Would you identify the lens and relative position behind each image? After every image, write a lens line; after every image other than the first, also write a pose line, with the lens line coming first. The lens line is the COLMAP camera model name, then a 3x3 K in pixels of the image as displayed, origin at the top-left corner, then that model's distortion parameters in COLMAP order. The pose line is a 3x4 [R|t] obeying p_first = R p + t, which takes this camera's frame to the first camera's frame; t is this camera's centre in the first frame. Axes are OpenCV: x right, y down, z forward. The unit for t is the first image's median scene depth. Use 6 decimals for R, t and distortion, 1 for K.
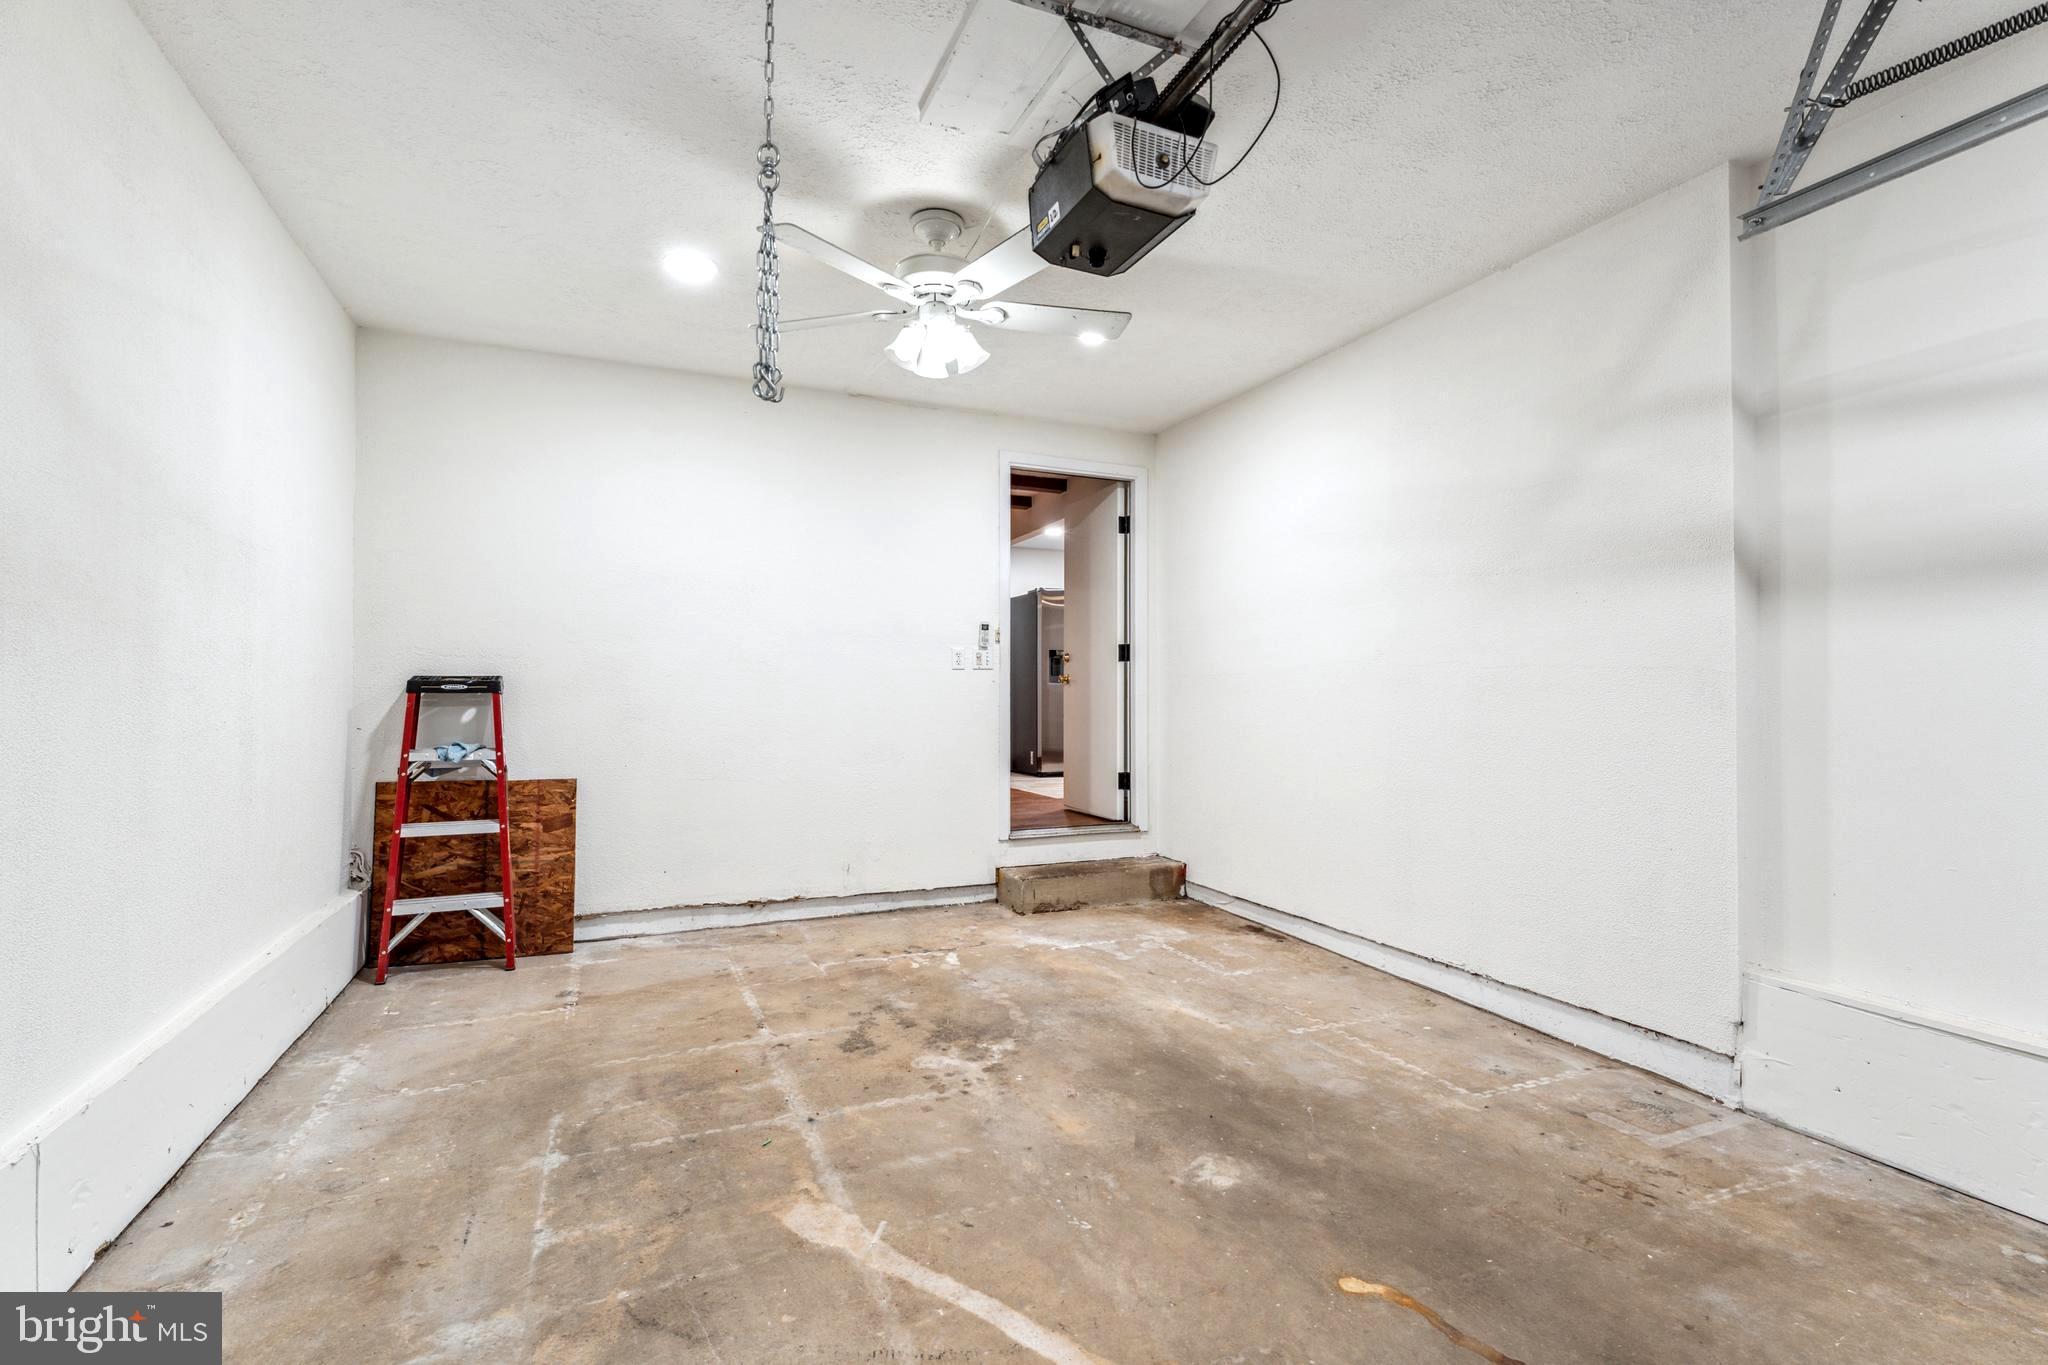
lens RADIAL K [[944.0, 0, 1024.5], [0, 944.0, 683.6], [0, 0, 1]] dist [0.001003, 0.000313]
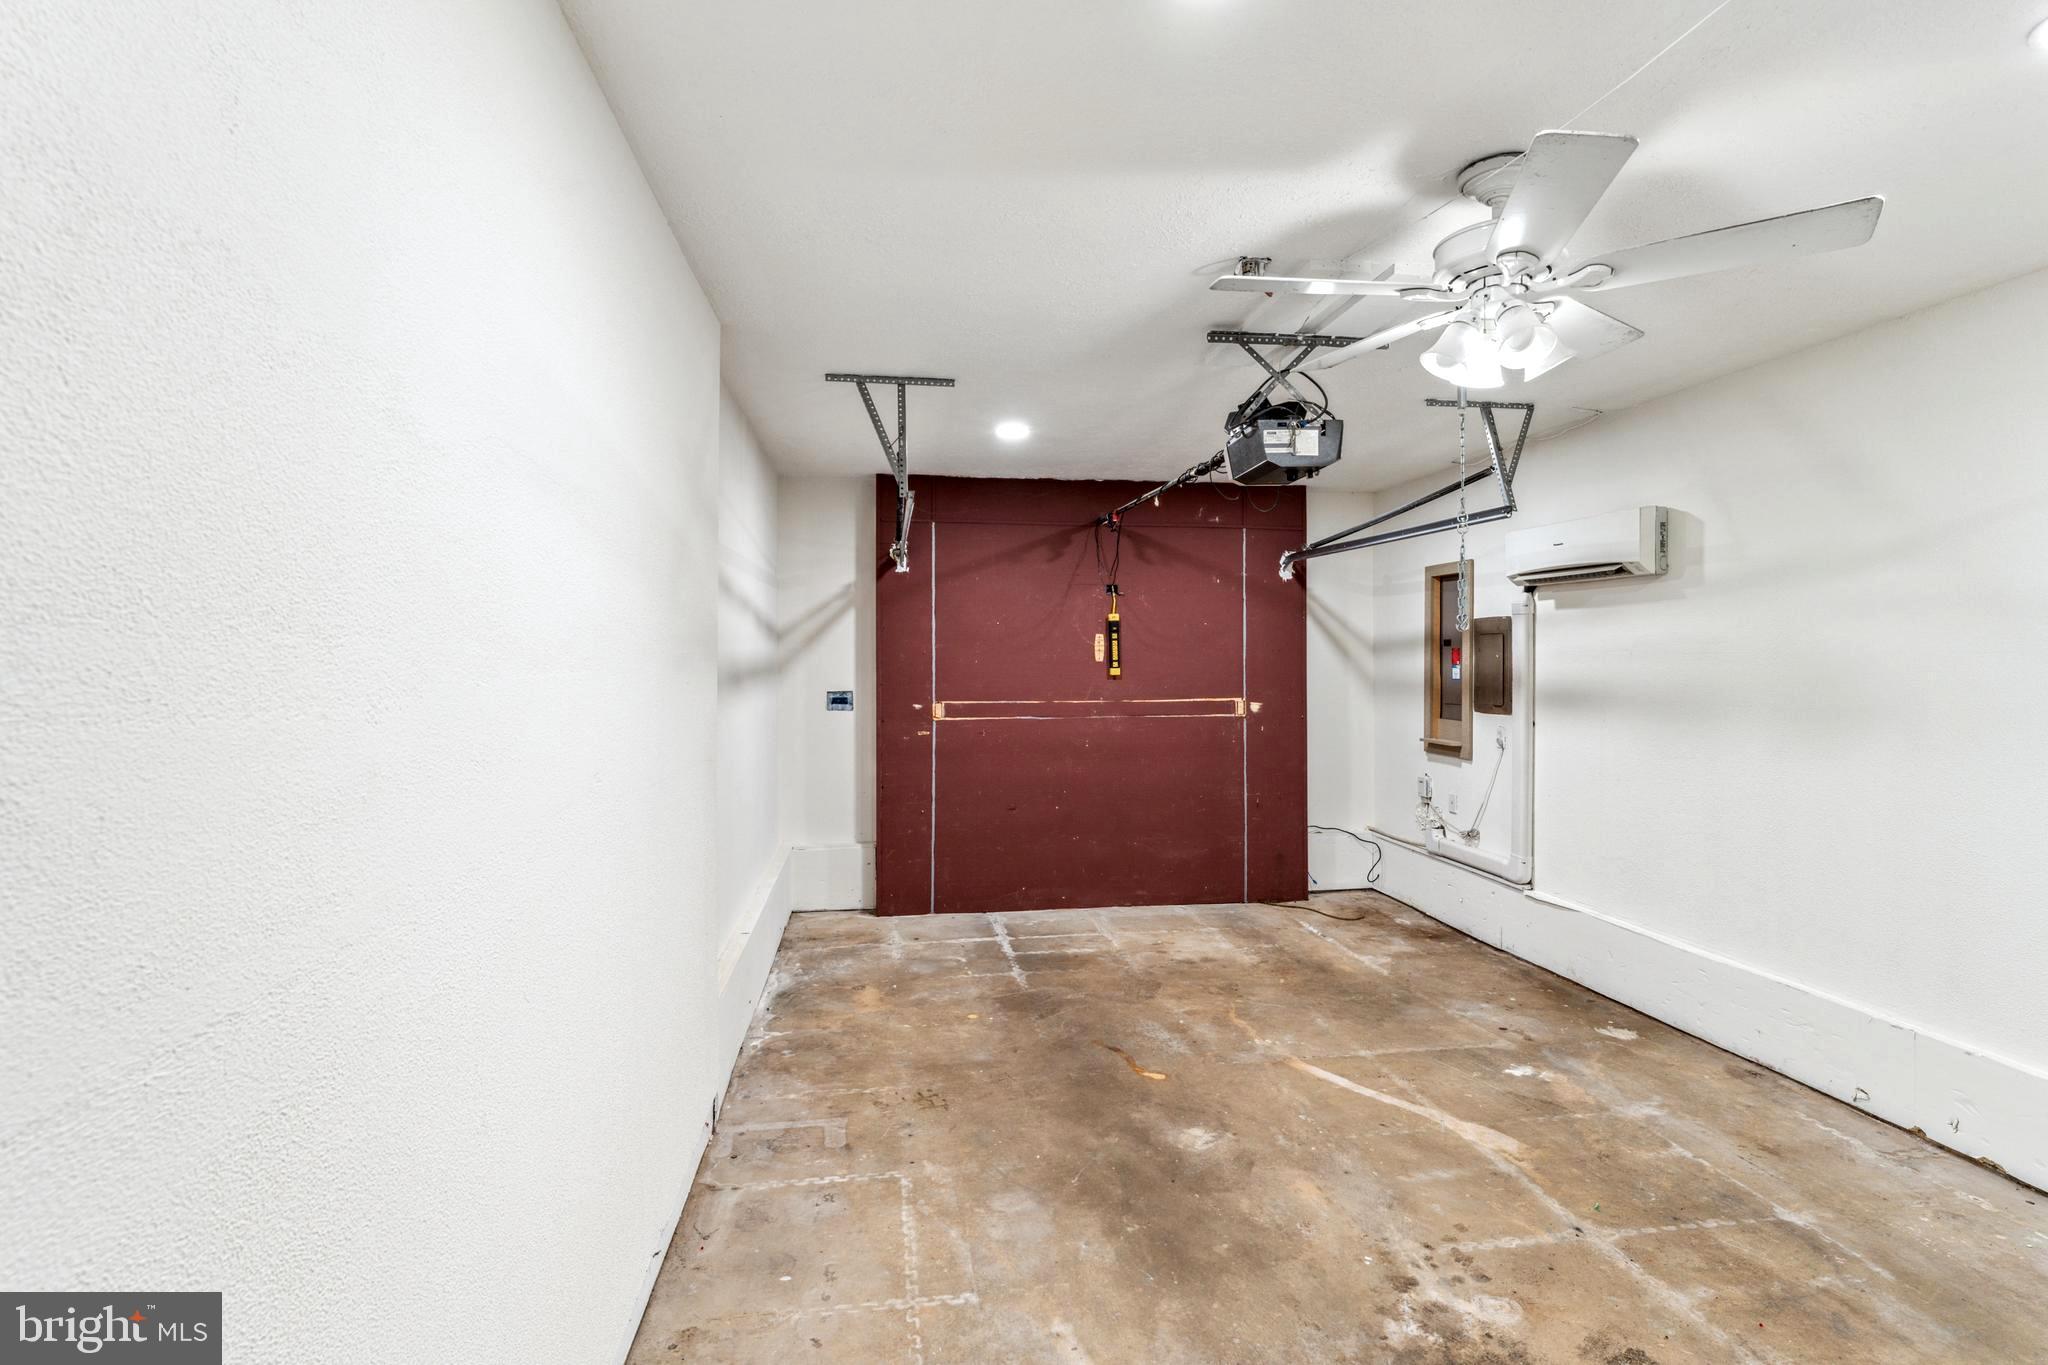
lens RADIAL K [[944.0, 0, 1022.1], [0, 944.0, 672.1], [0, 0, 1]] dist [0.001003, 0.000313]
pose [[-0.962948, -0.005207, 0.269636, 0.078360], [-0.003999, 0.999979, 0.005028, -0.138765], [-0.269657, 0.003763, -0.962949, 2.177929]]
